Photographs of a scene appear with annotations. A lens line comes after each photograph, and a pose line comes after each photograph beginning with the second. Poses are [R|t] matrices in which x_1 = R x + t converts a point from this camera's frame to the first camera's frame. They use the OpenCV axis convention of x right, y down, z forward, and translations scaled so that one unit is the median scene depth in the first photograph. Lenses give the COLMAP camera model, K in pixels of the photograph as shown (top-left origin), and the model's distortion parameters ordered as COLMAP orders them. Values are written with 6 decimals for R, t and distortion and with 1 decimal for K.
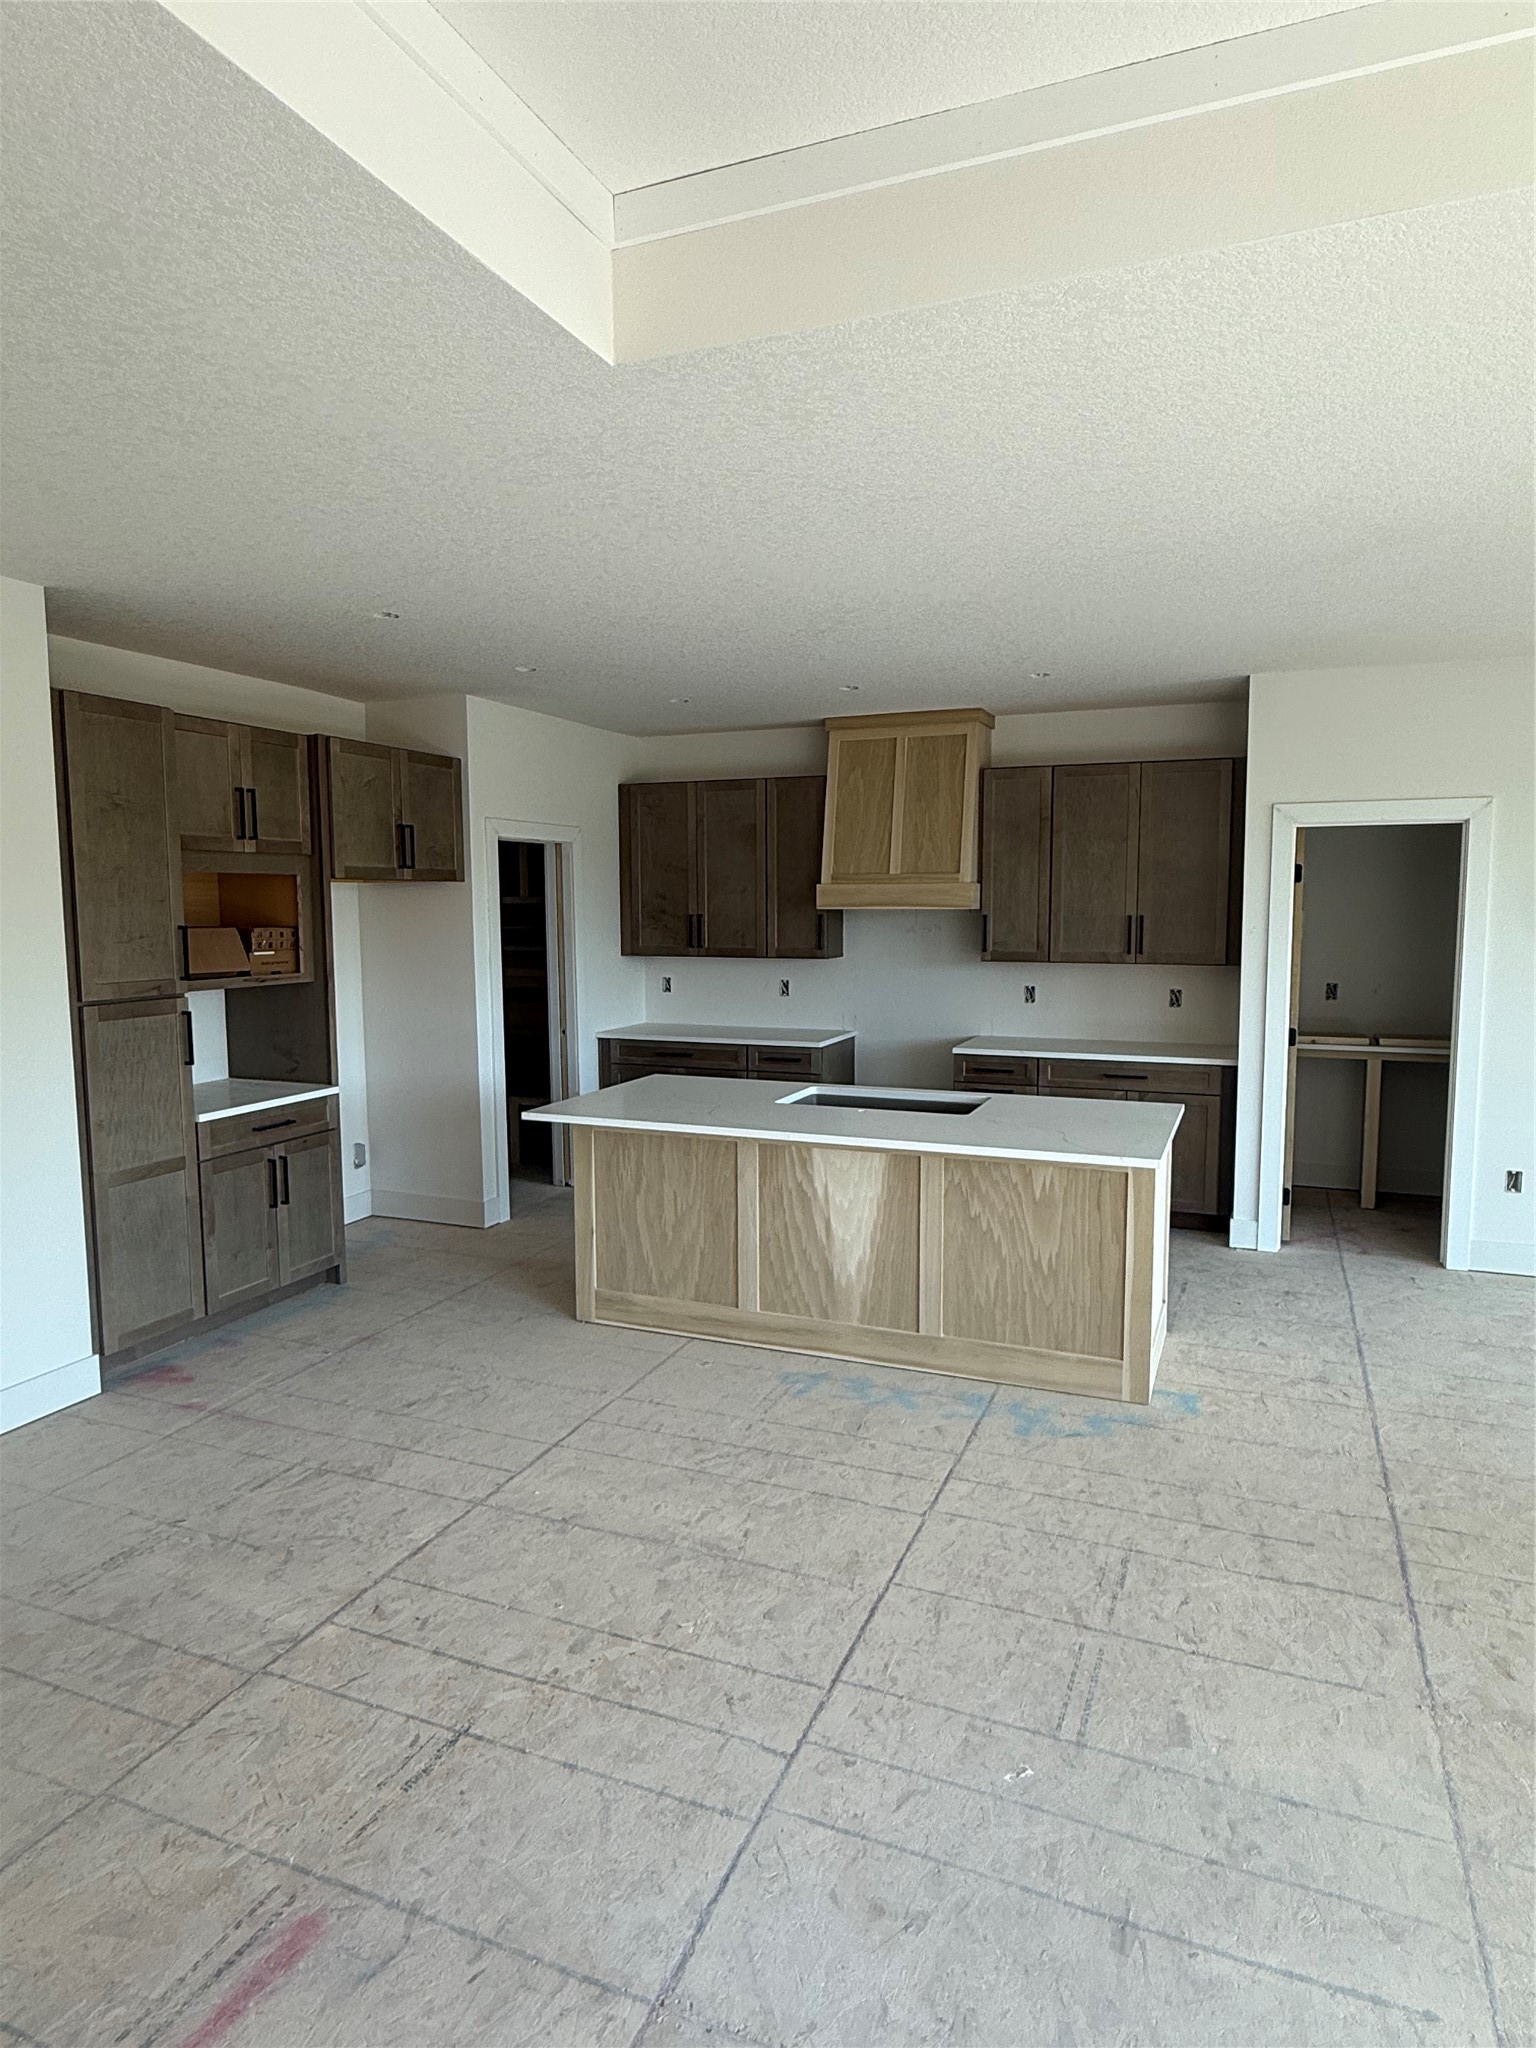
lens RADIAL K [[1195.2, 0, 770.7], [0, 1195.2, 1022.3], [0, 0, 1]] dist [-0.001825, -0.000740]
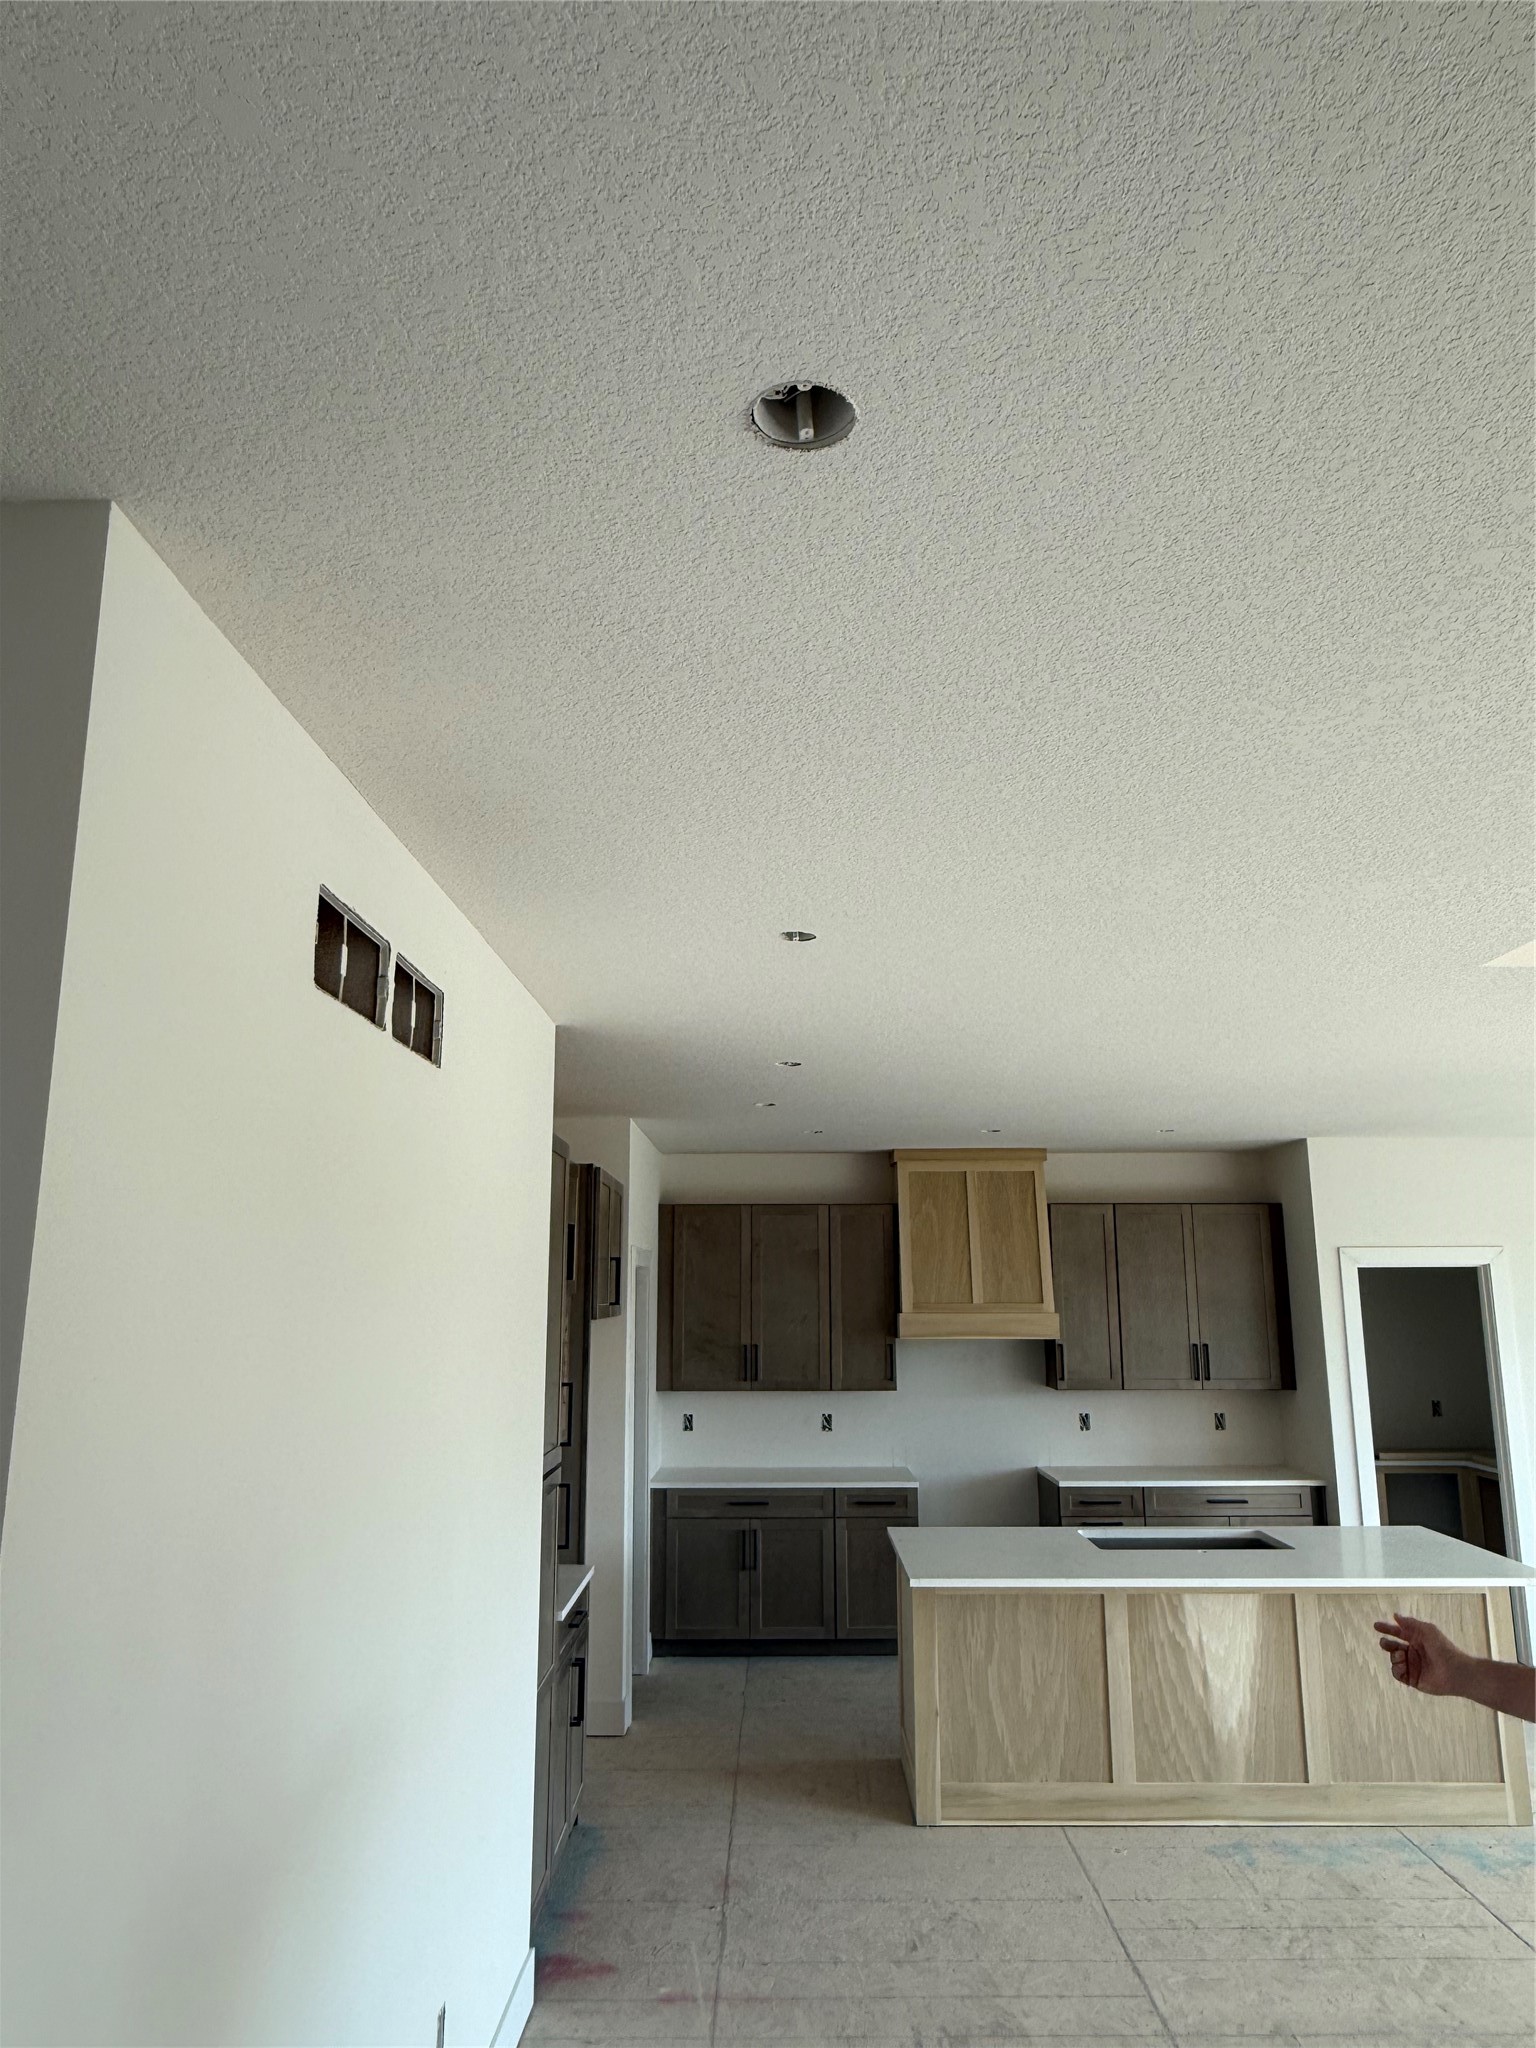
lens RADIAL K [[1331.7, 0, 768.7], [0, 1331.7, 1024.3], [0, 0, 1]] dist [-0.002778, 0.001516]
pose [[0.929126, 0.074589, 0.362162, -0.699044], [0.036422, 0.956218, -0.290380, -0.040599], [-0.367965, 0.282991, 0.885730, -0.010934]]
